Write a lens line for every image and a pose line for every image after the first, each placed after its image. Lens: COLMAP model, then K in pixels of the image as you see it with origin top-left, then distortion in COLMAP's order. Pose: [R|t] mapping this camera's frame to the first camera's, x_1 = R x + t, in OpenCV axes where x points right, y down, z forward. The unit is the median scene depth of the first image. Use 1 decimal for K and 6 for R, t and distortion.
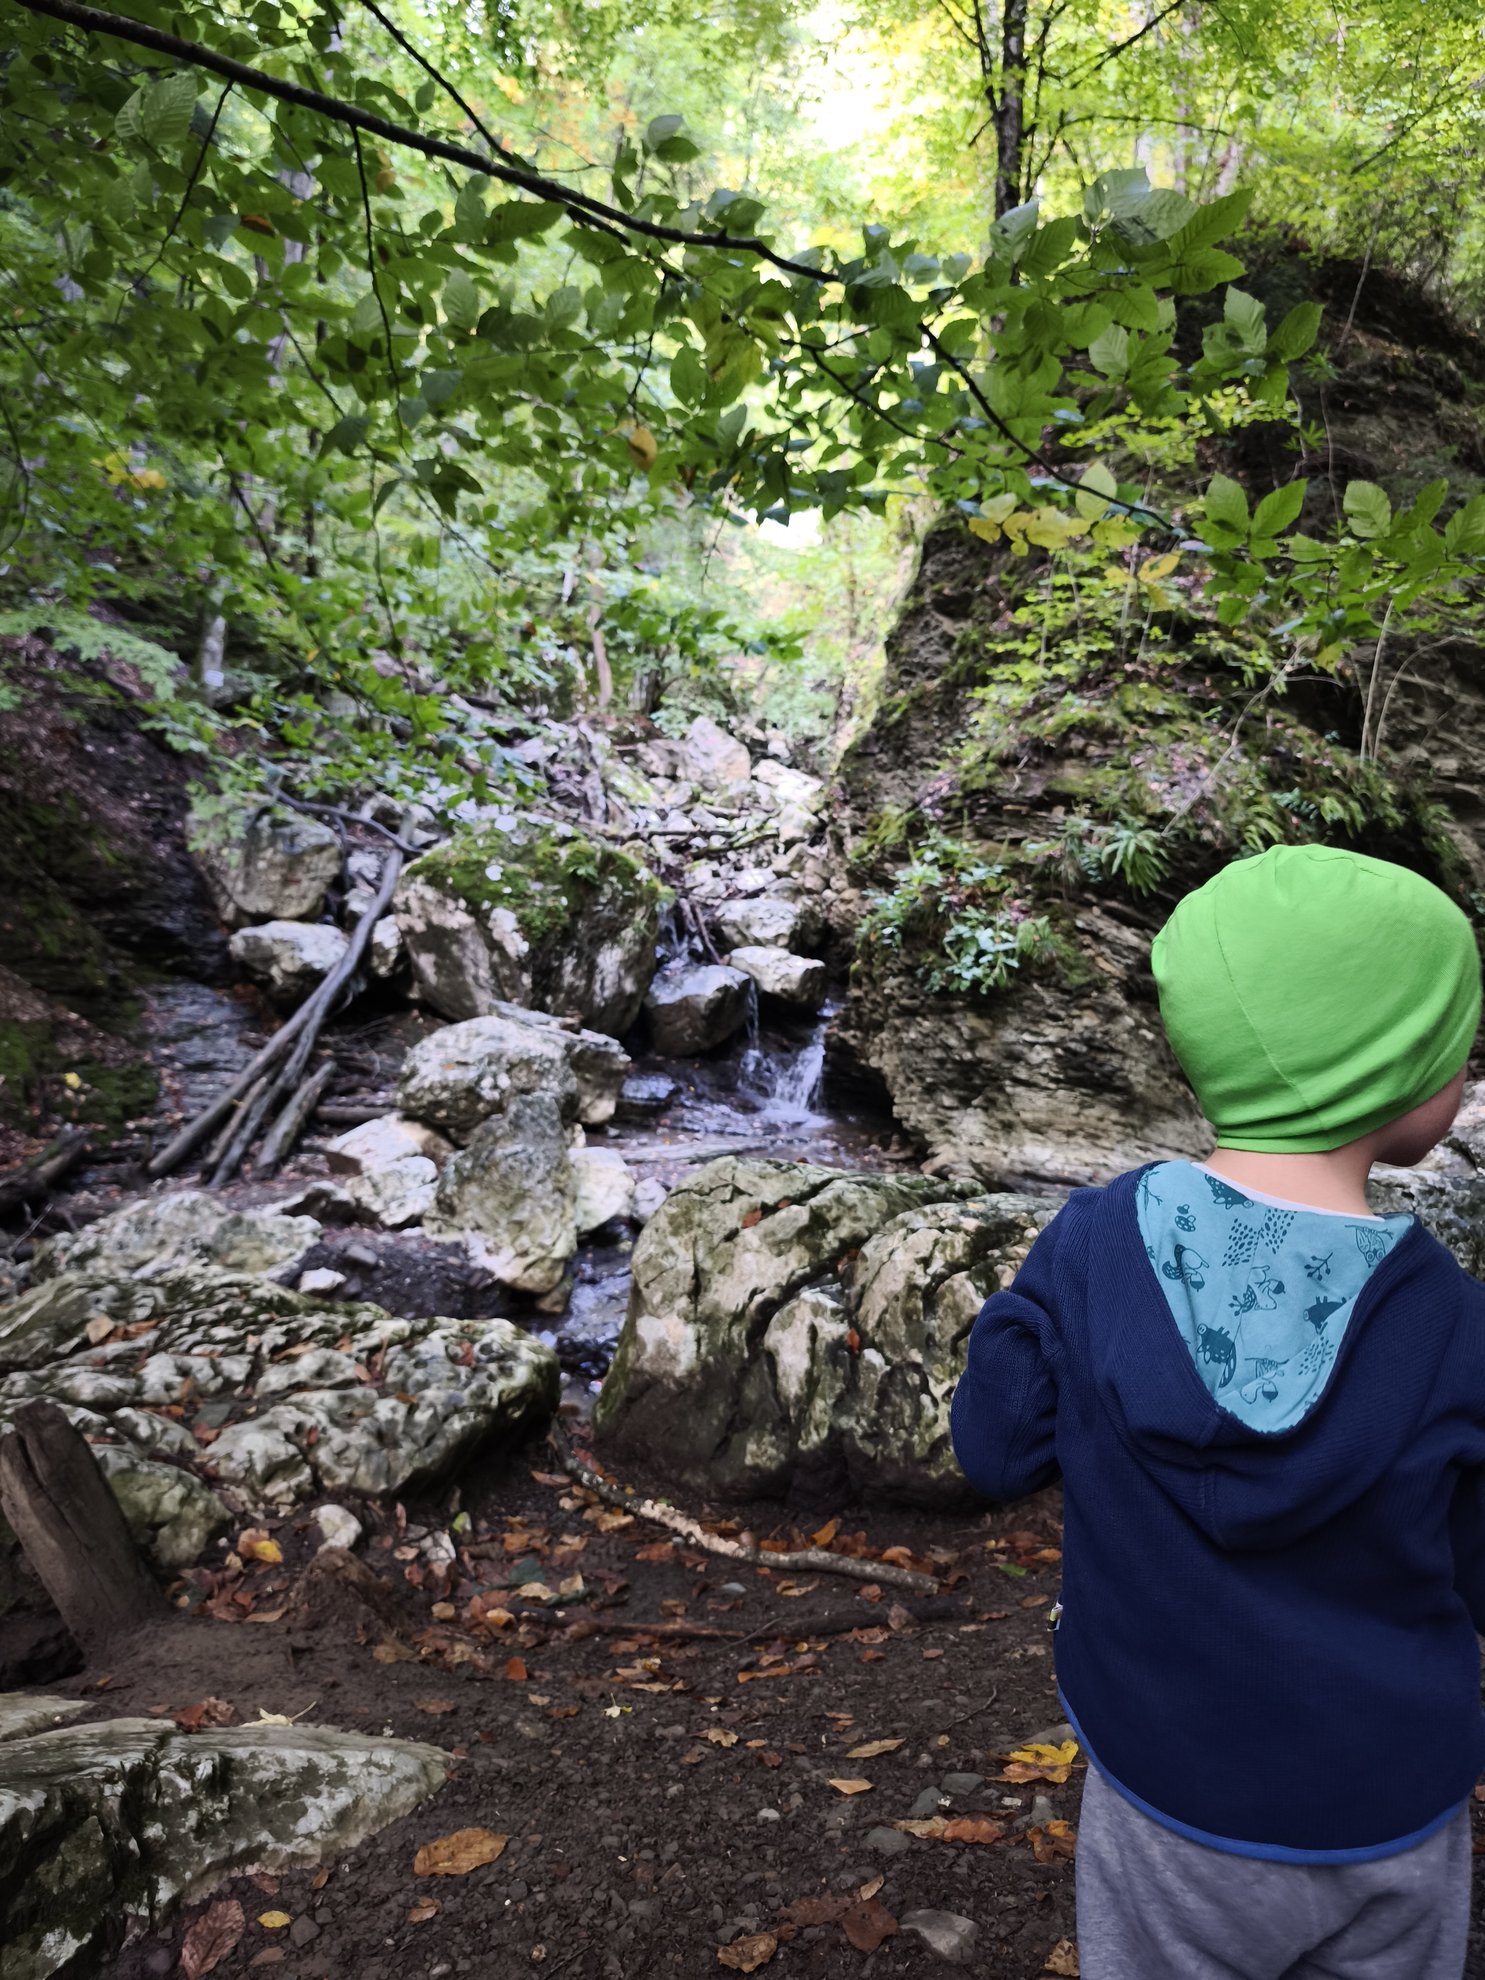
lens RADIAL K [[1427.1, 0, 754.2], [0, 1427.1, 930.1], [0, 0, 1]] dist [0.087271, -0.222492]
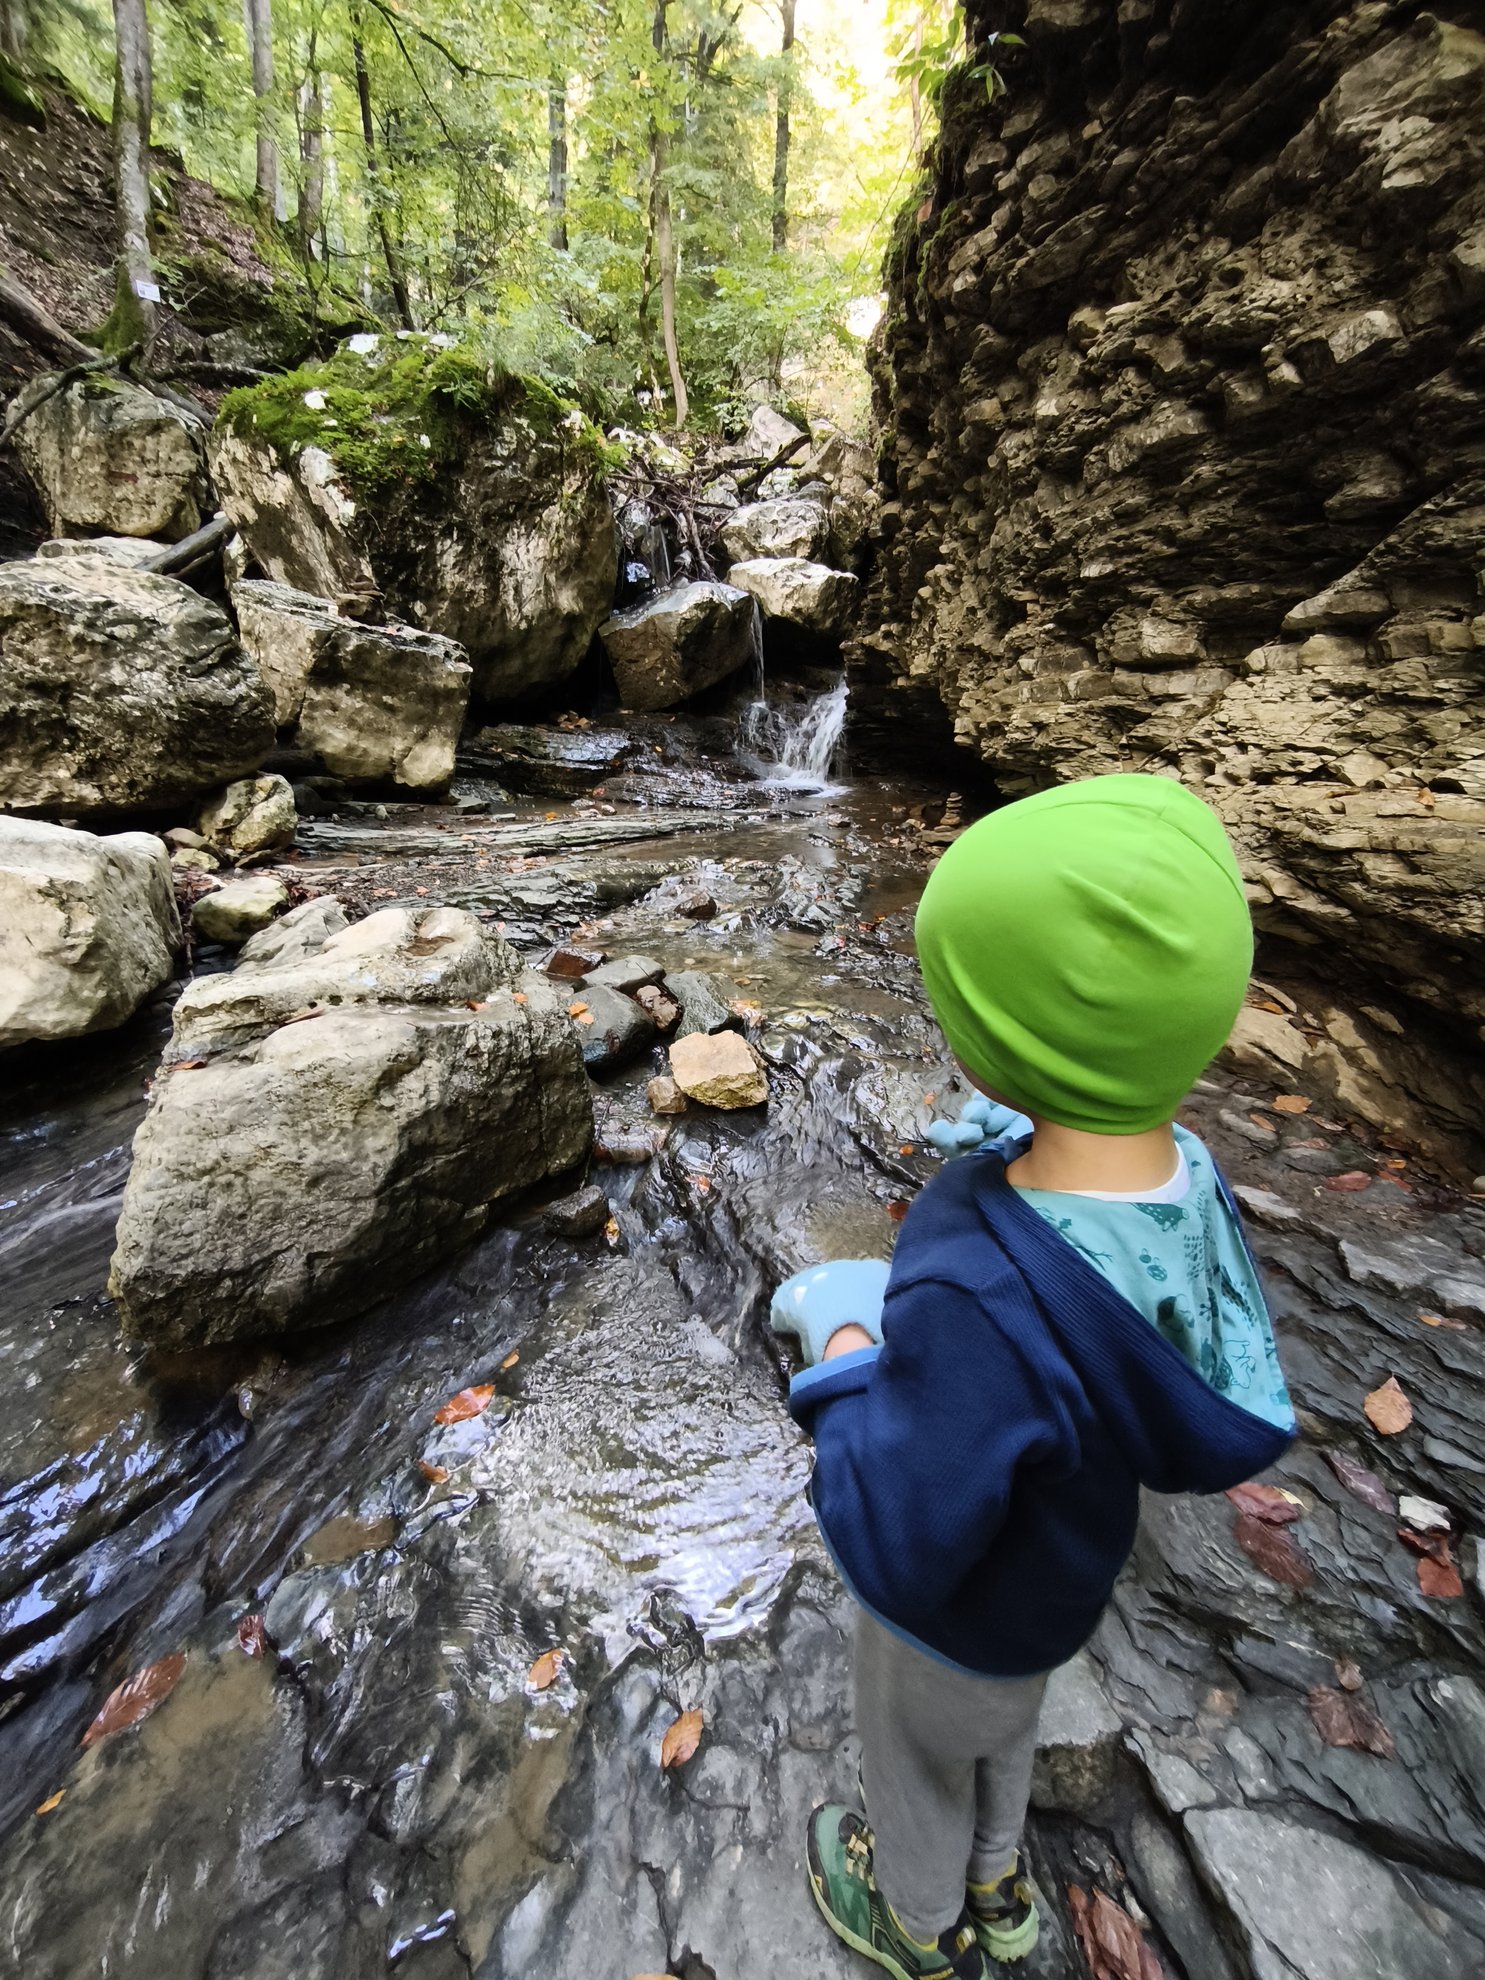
lens RADIAL K [[795.1, 0, 714.4], [0, 795.1, 960.1], [0, 0, 1]] dist [-0.001714, -0.000175]
pose [[0.984470, 0.015595, -0.174860, 0.055908], [0.036824, 0.955543, 0.292544, 0.097658], [0.171649, -0.294439, 0.940129, 0.603757]]
